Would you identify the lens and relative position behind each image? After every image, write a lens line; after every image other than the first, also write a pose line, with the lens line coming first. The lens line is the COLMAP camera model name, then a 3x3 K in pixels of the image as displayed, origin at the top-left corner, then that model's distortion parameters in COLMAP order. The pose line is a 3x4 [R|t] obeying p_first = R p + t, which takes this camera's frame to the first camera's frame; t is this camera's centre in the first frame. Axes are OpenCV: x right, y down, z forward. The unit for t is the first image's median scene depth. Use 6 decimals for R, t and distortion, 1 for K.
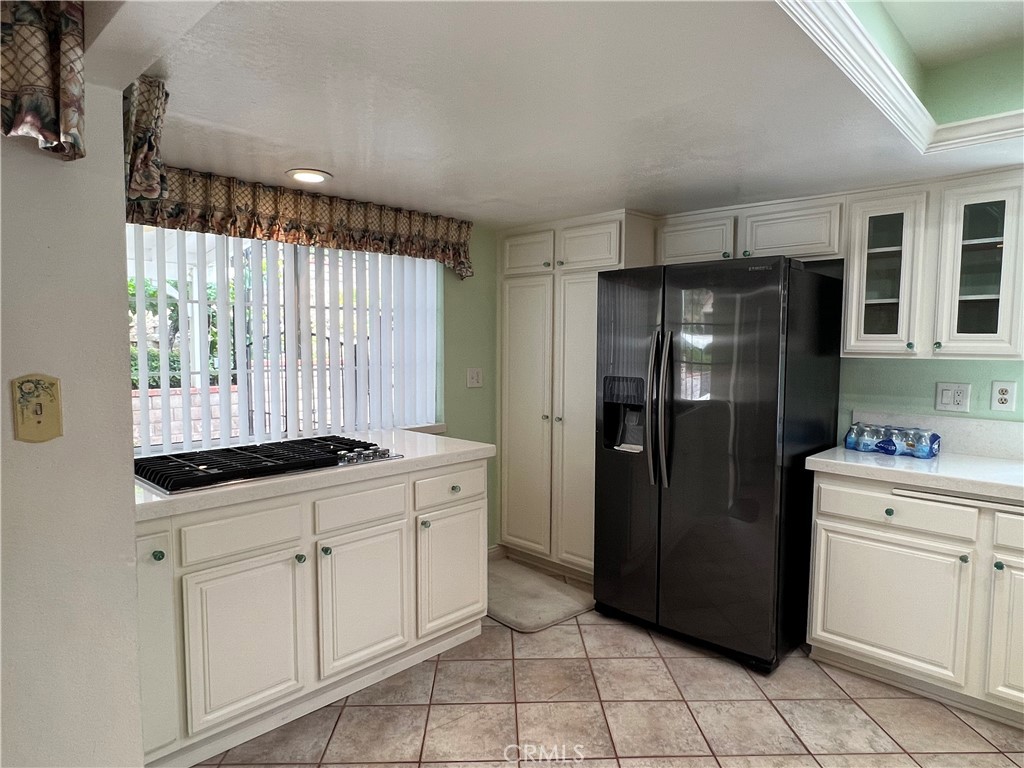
lens RADIAL K [[628.7, 0, 512.0], [0, 628.7, 384.6], [0, 0, 1]] dist [-0.004416, -0.001675]
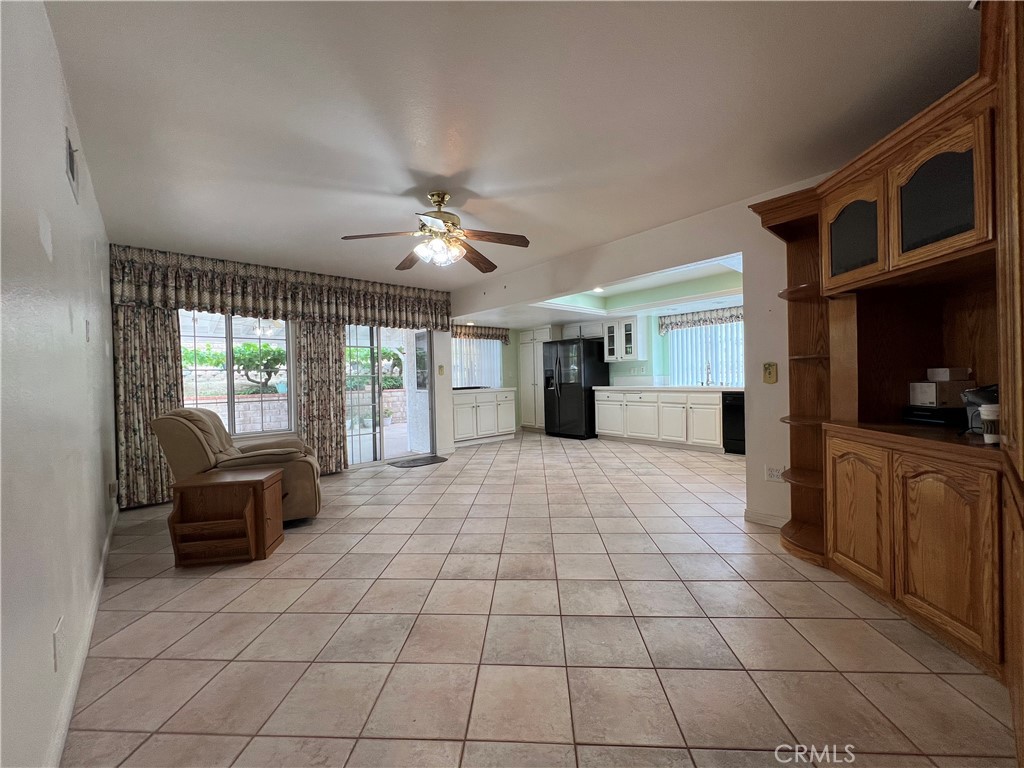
lens RADIAL K [[407.2, 0, 510.8], [0, 407.2, 384.2], [0, 0, 1]] dist [0.000059, -0.000008]
pose [[0.996314, -0.028576, -0.080877, 0.144197], [0.023818, 0.997962, -0.059196, 0.222919], [0.082403, 0.057052, 0.994965, -1.515974]]
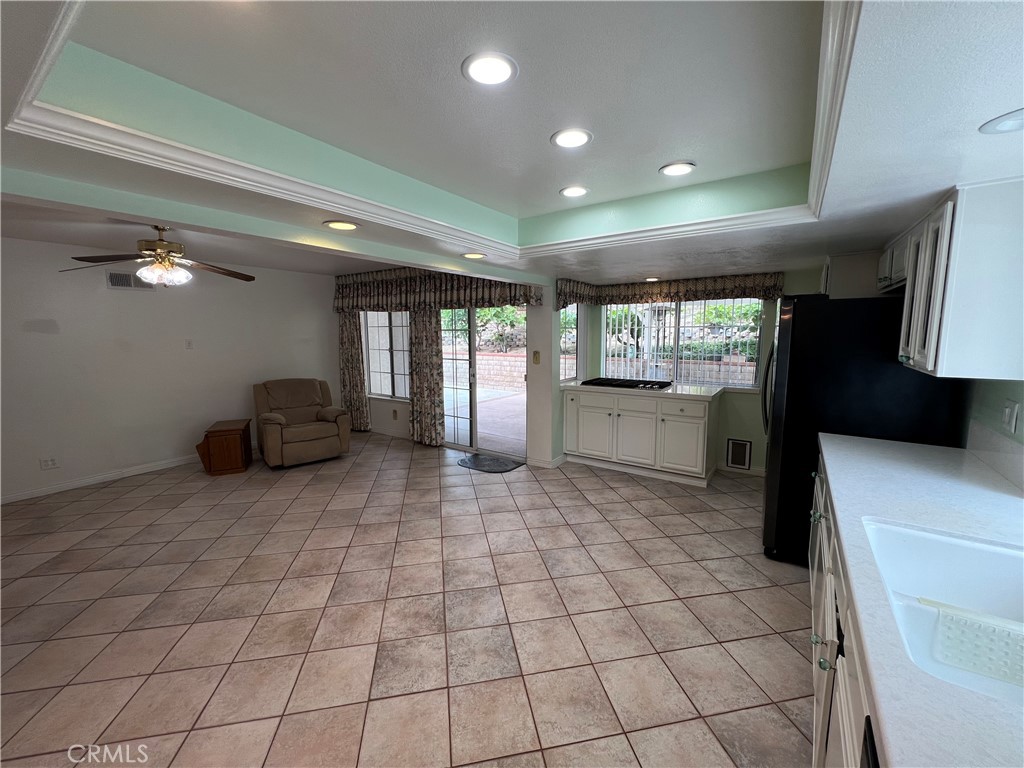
lens RADIAL K [[407.2, 0, 509.6], [0, 407.2, 384.6], [0, 0, 1]] dist [0.000059, -0.000008]
pose [[0.155839, 0.119059, -0.980581, 1.146174], [-0.061683, 0.991945, 0.110636, -0.043452], [0.985855, 0.043243, 0.161928, 0.147555]]
